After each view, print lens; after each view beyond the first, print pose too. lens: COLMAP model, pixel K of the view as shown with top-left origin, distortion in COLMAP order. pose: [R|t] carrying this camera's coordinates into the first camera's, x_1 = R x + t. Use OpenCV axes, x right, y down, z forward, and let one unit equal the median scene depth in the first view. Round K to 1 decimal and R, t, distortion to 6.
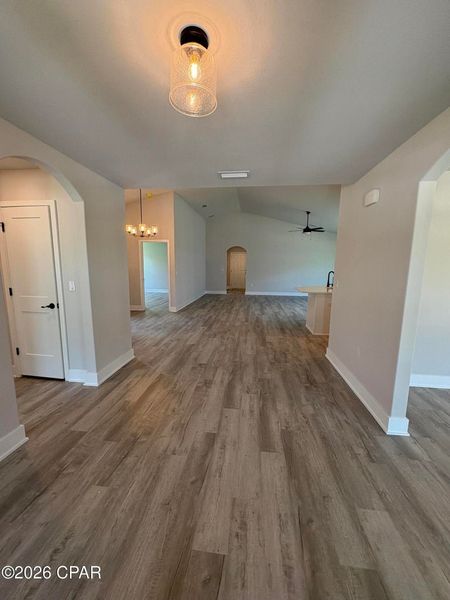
lens RADIAL K [[239.6, 0, 224.3], [0, 239.6, 298.2], [0, 0, 1]] dist [0.000110, 0.000302]
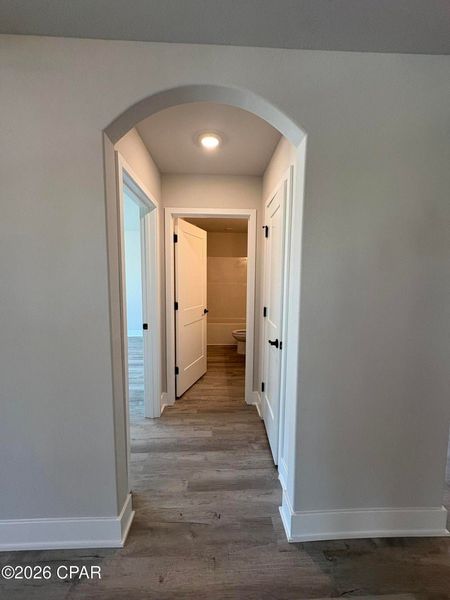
lens RADIAL K [[239.6, 0, 224.3], [0, 239.6, 298.2], [0, 0, 1]] dist [0.000110, 0.000302]
pose [[0.154995, 0.074069, -0.985135, -0.139311], [-0.140955, 0.988641, 0.052156, -0.101760], [0.977808, 0.130776, 0.163675, 0.781789]]
